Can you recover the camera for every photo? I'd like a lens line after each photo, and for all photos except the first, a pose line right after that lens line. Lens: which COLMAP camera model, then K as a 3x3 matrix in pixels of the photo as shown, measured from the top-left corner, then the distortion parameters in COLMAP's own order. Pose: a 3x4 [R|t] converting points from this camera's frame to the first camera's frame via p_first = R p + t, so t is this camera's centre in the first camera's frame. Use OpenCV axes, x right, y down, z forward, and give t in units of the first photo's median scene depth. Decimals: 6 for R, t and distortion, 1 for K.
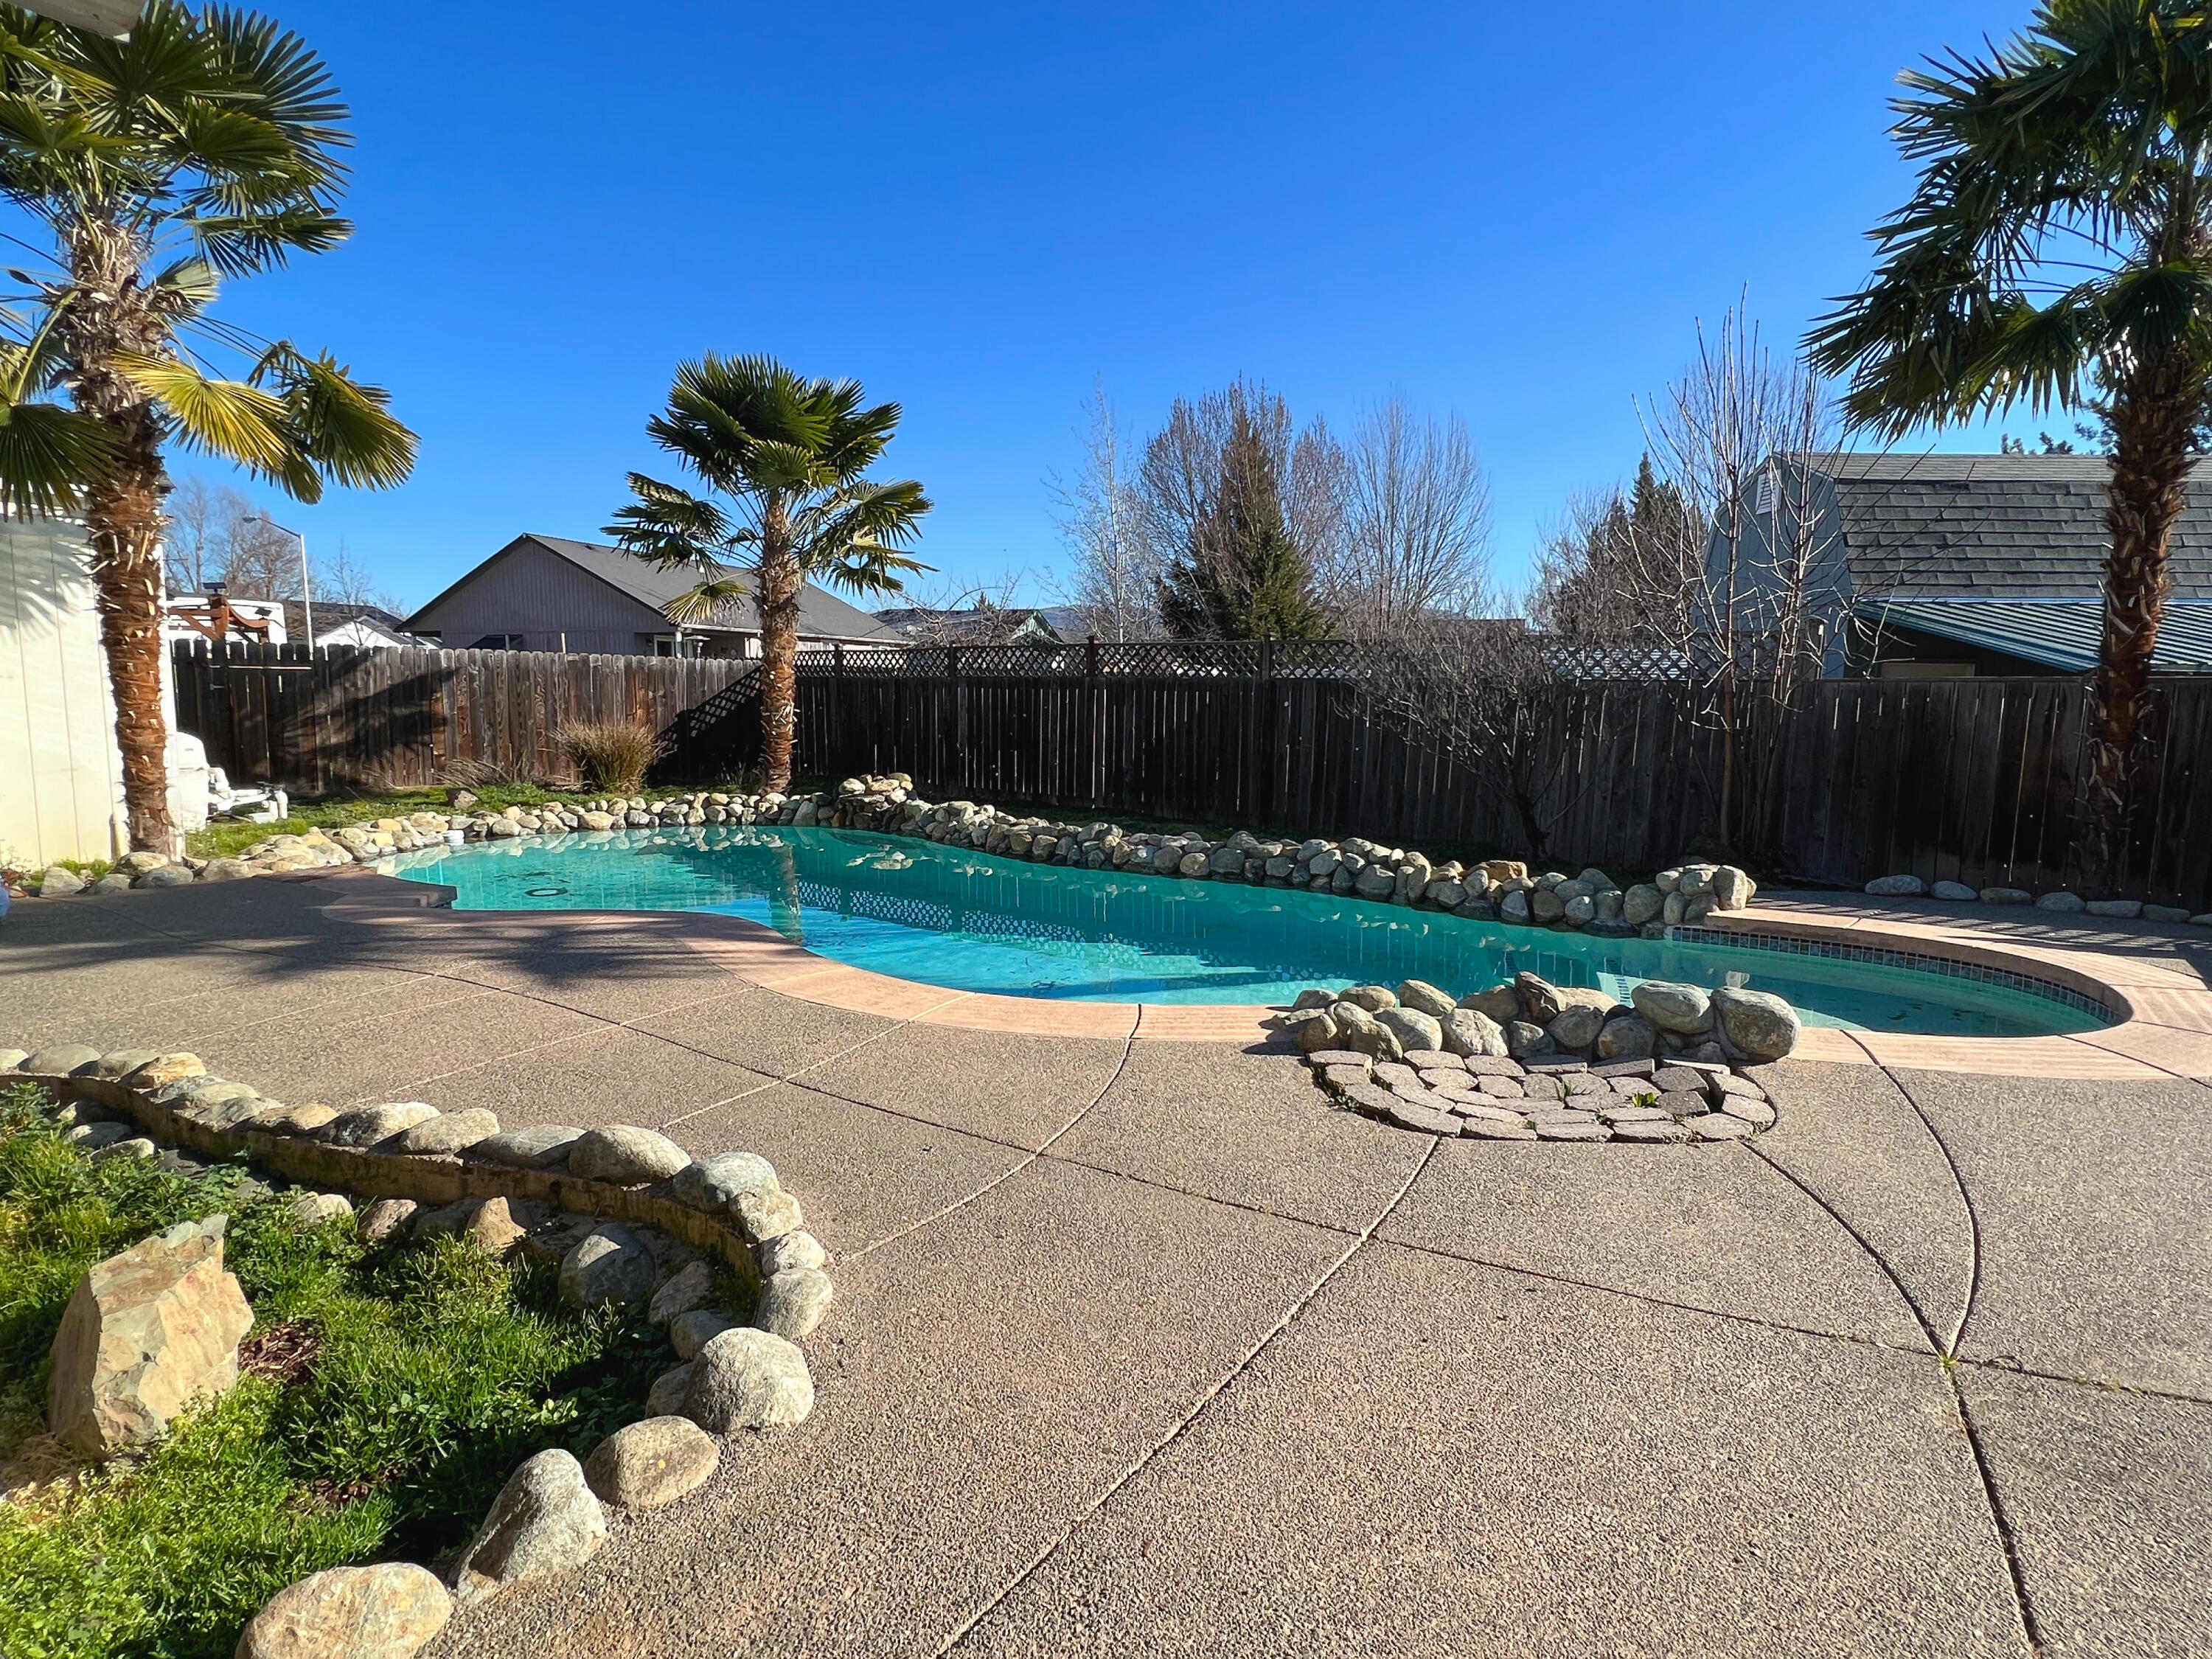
lens RADIAL K [[1164.9, 0, 1102.2], [0, 1164.9, 832.8], [0, 0, 1]] dist [0.000600, 0.000242]
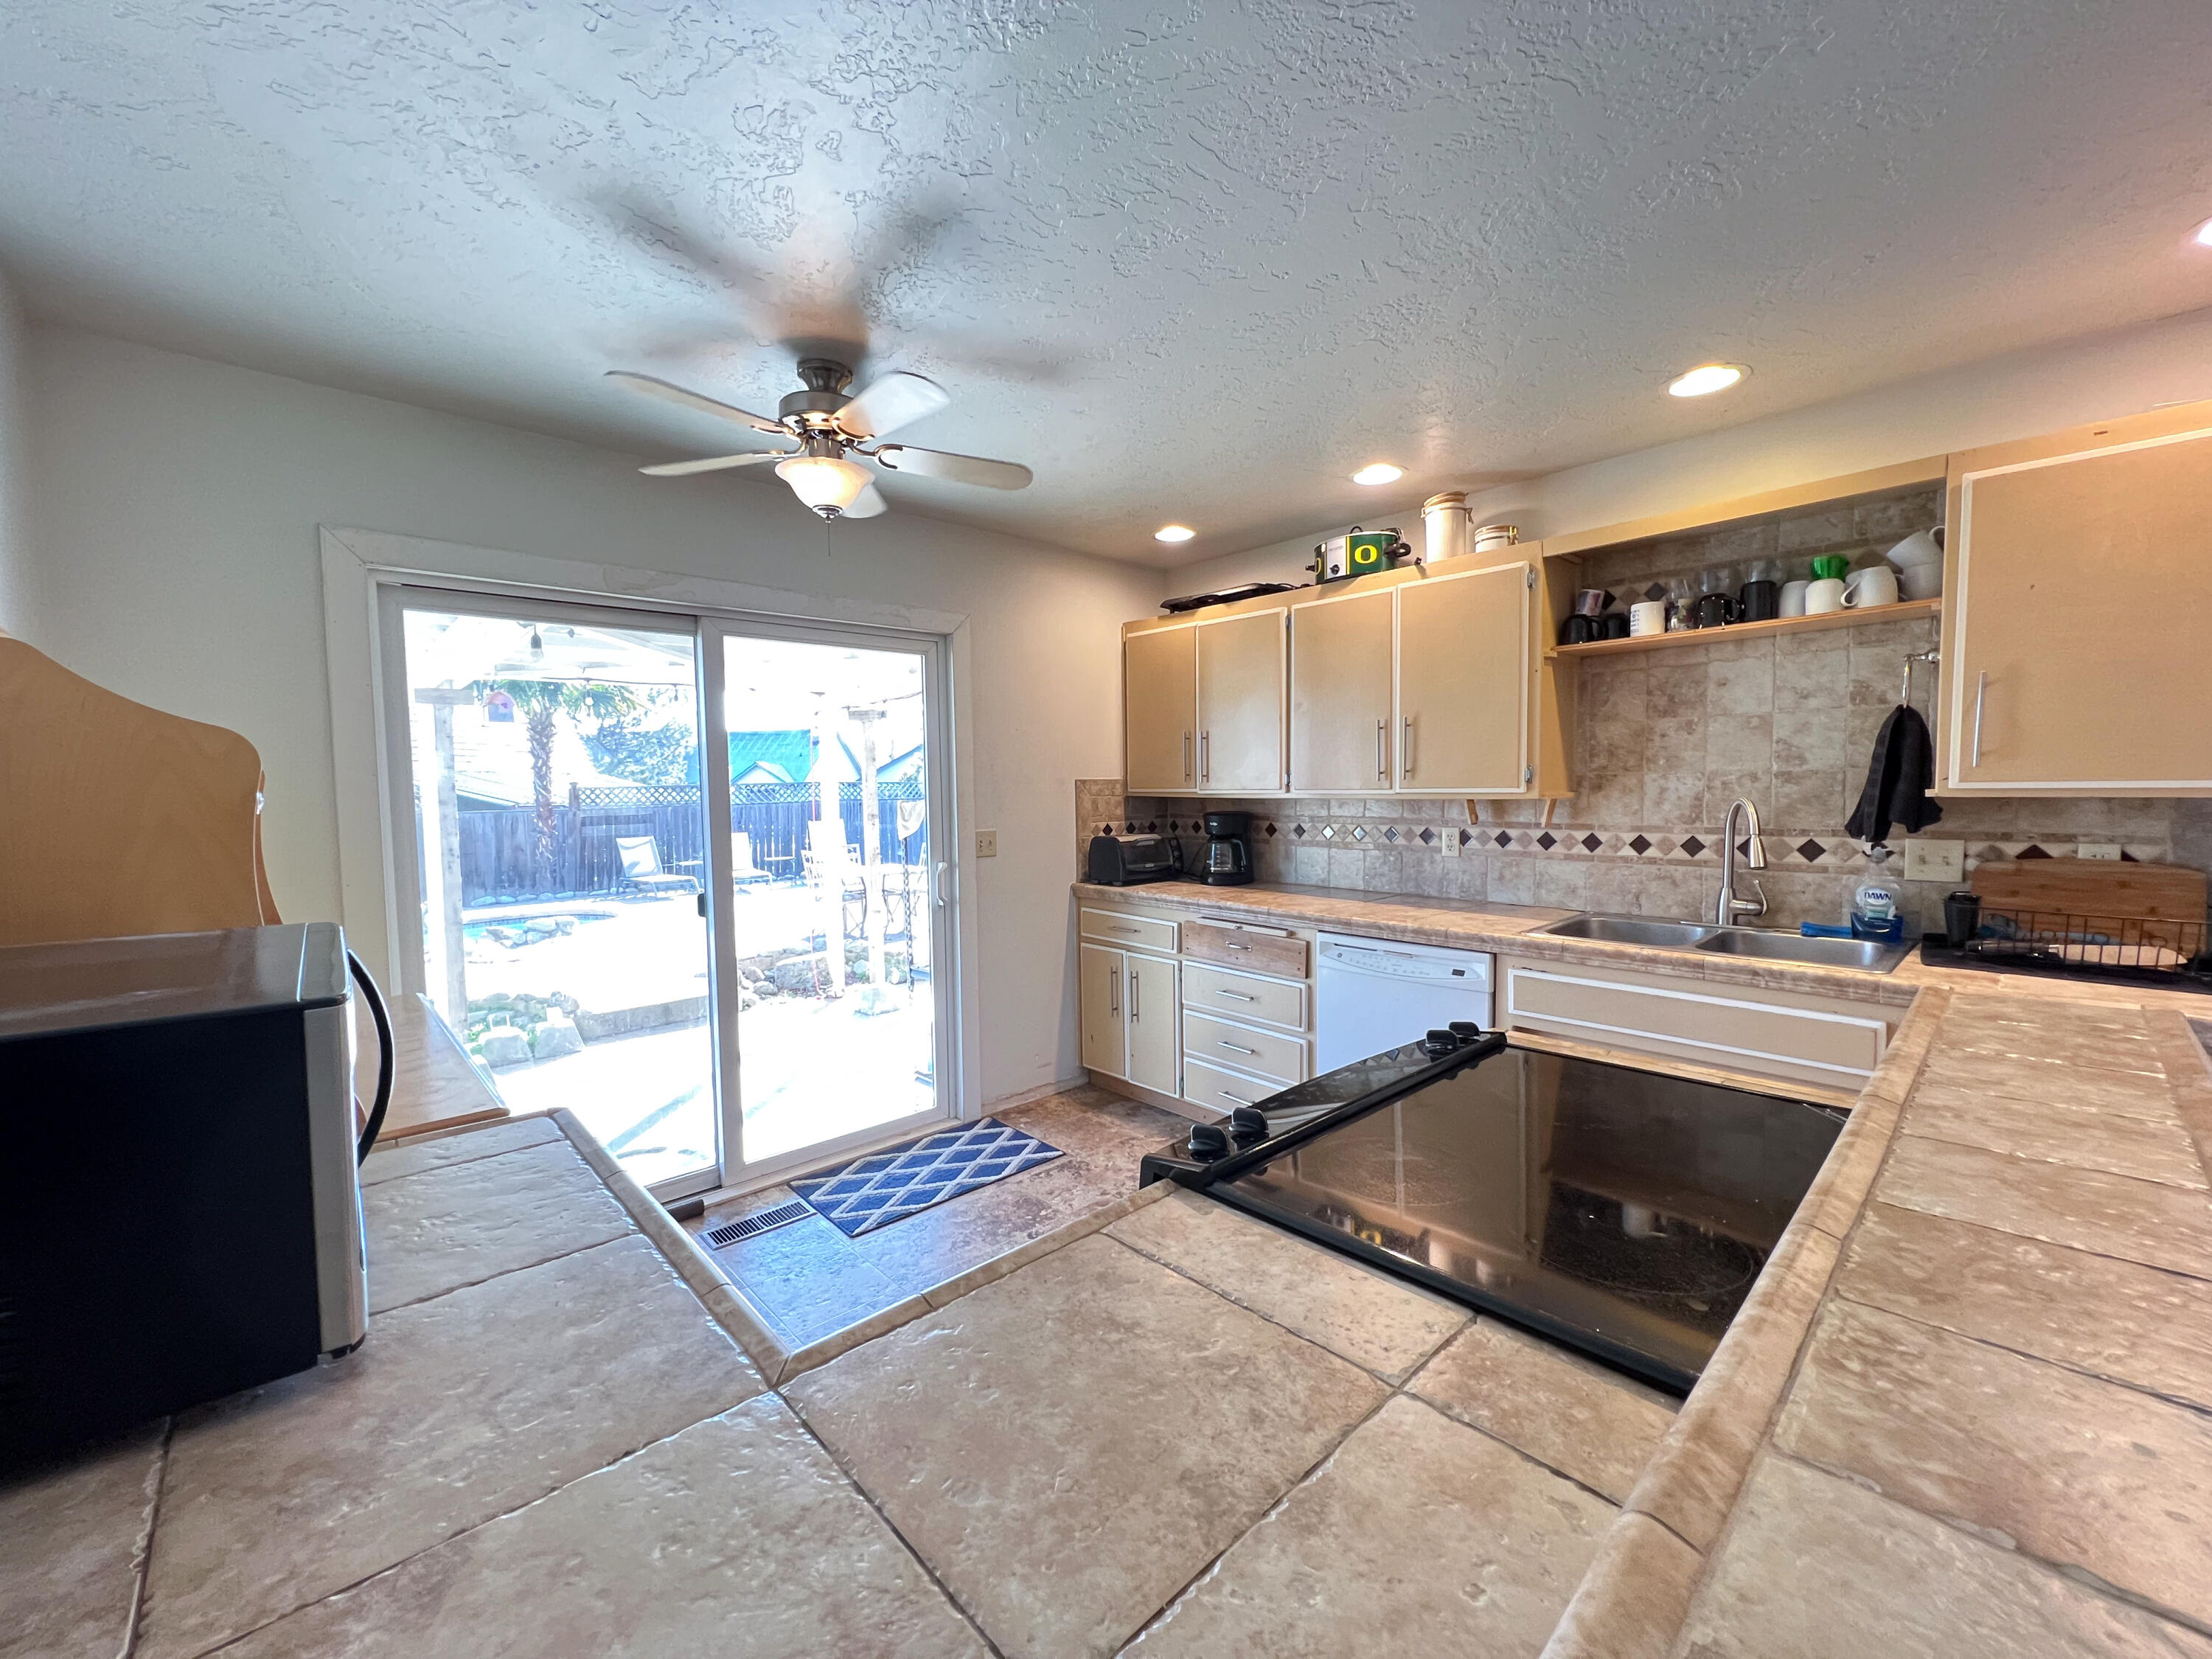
lens RADIAL K [[871.6, 0, 1103.9], [0, 871.6, 830.1], [0, 0, 1]] dist [-0.001747, 0.000501]
pose [[0.103068, -0.059364, 0.992901, -1.049823], [0.135018, 0.989813, 0.045164, -0.007774], [-0.985468, 0.129404, 0.110033, -0.507405]]
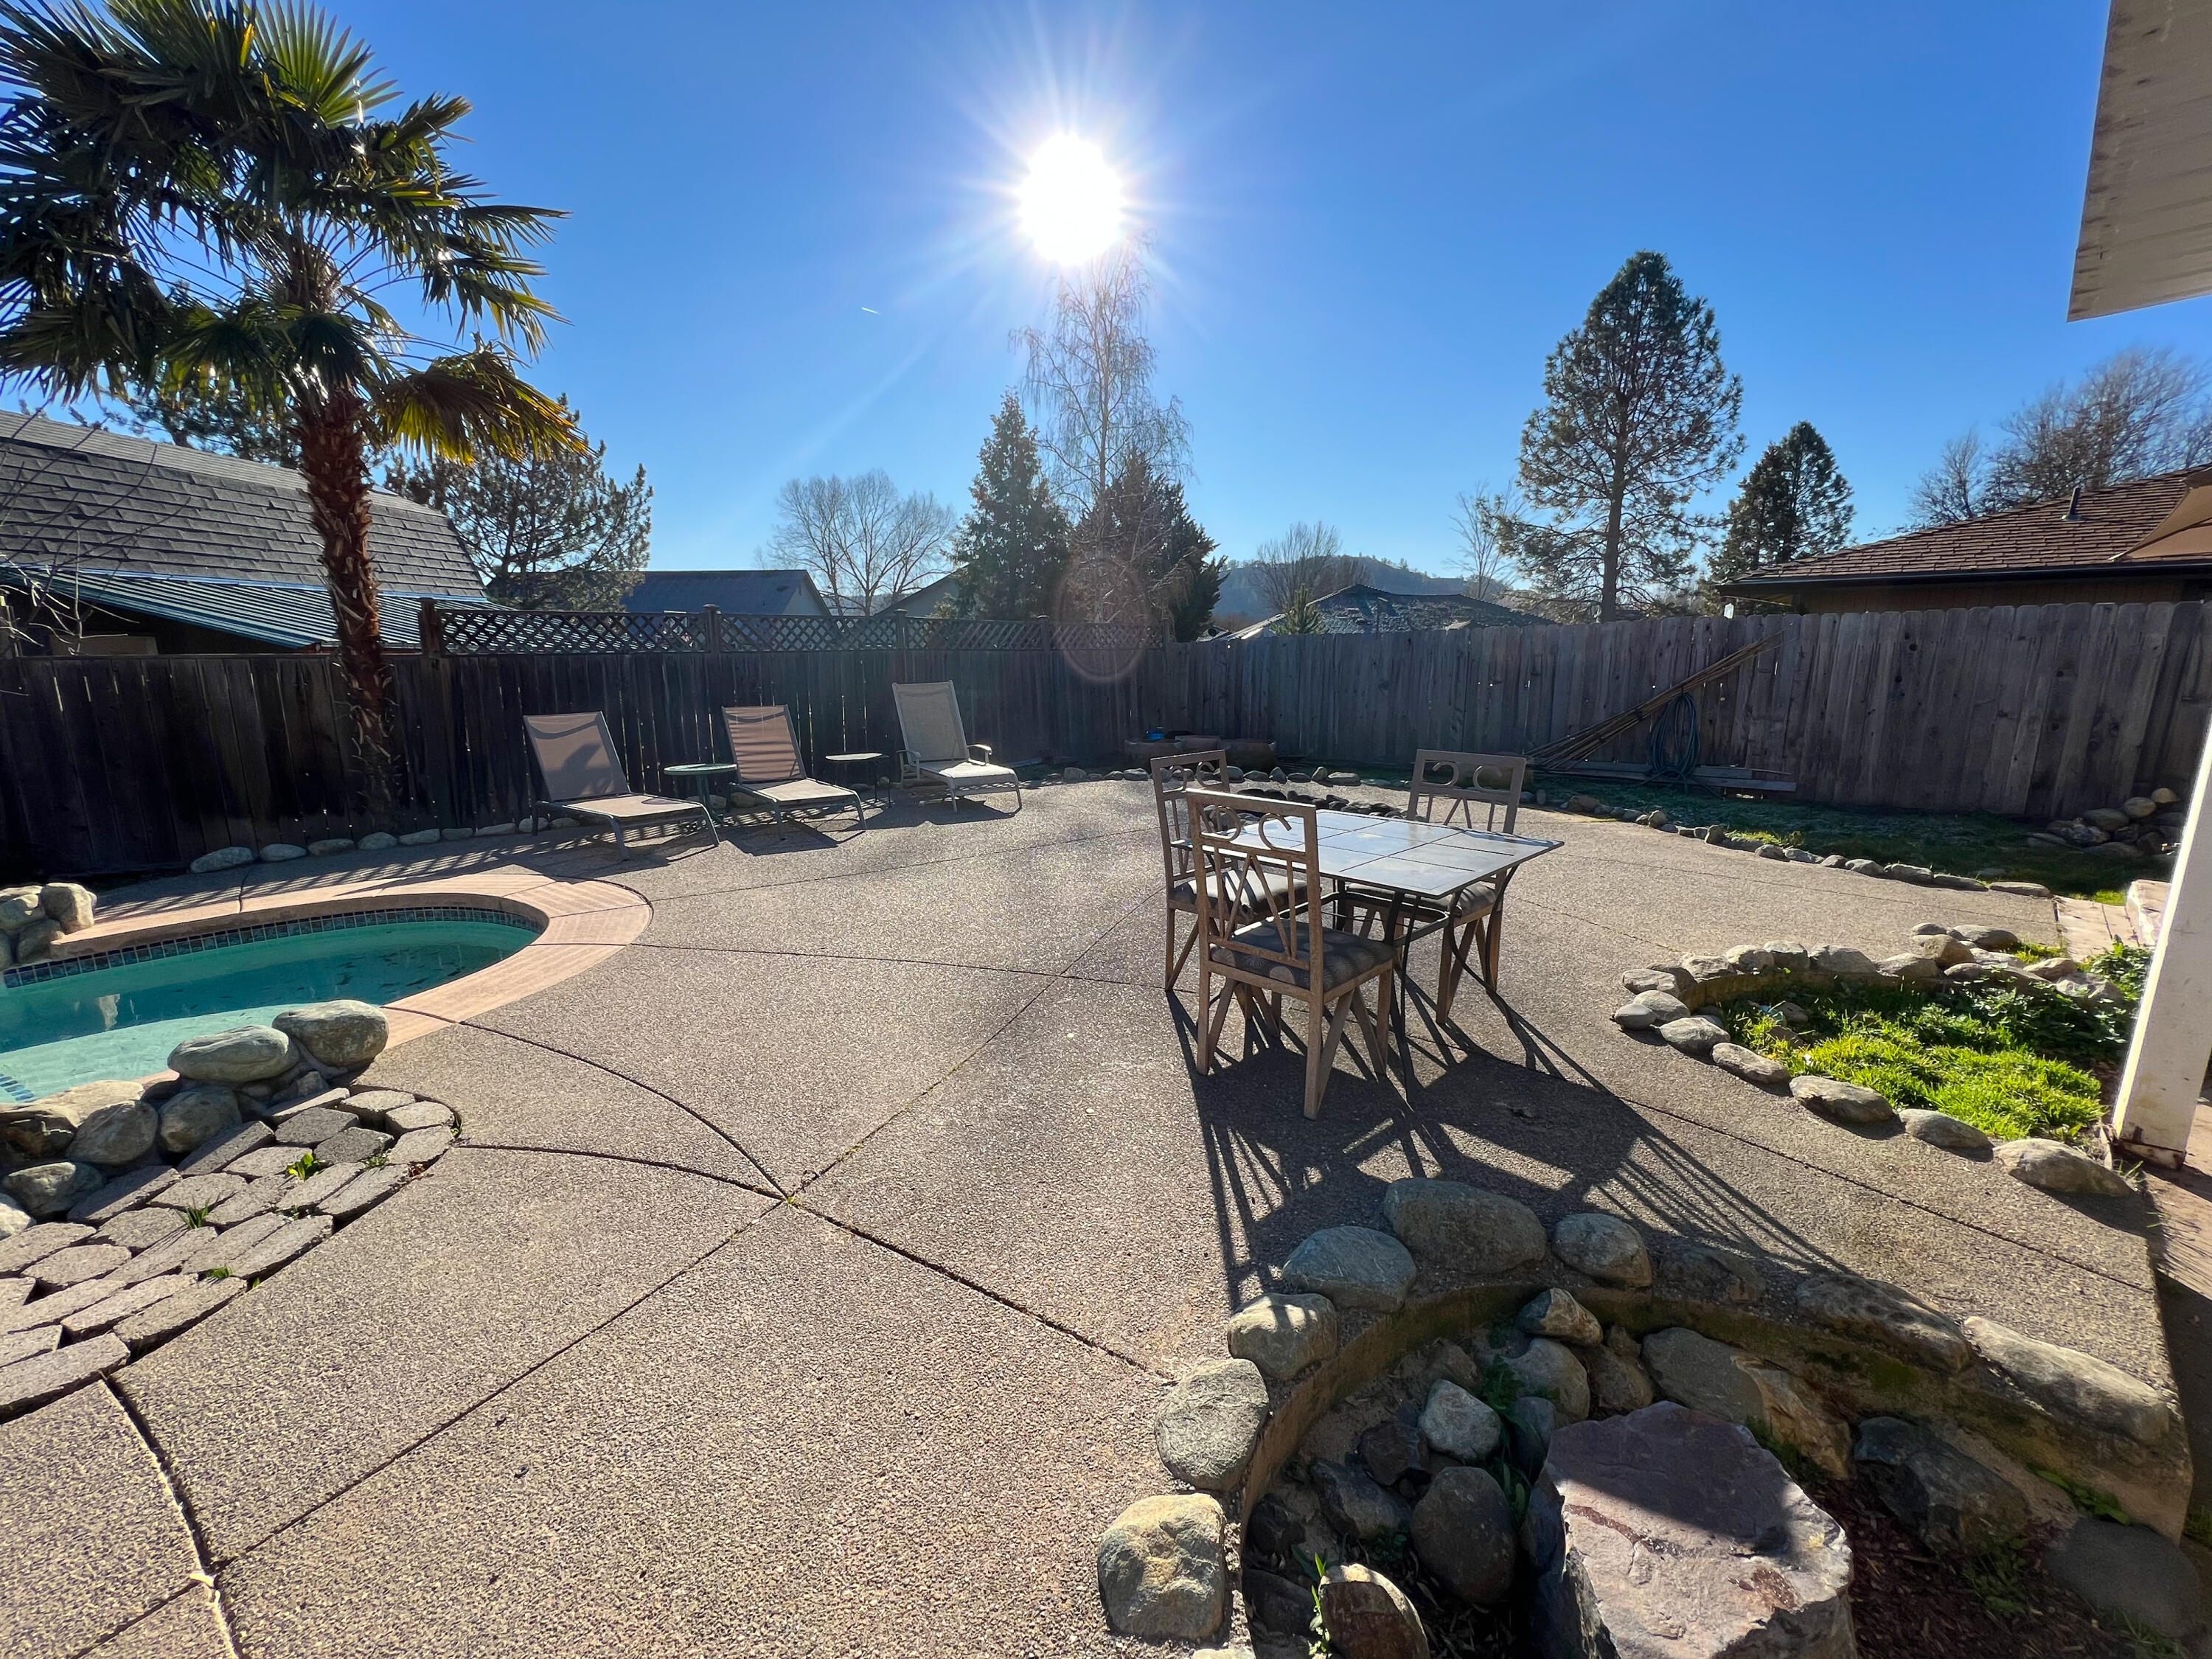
lens RADIAL K [[909.9, 0, 1106.2], [0, 909.9, 830.1], [0, 0, 1]] dist [-0.001730, 0.000734]
pose [[0.061752, -0.200457, 0.977754, -0.066423], [0.126005, 0.973352, 0.191597, -0.040803], [-0.990106, 0.111370, 0.085365, 0.166099]]
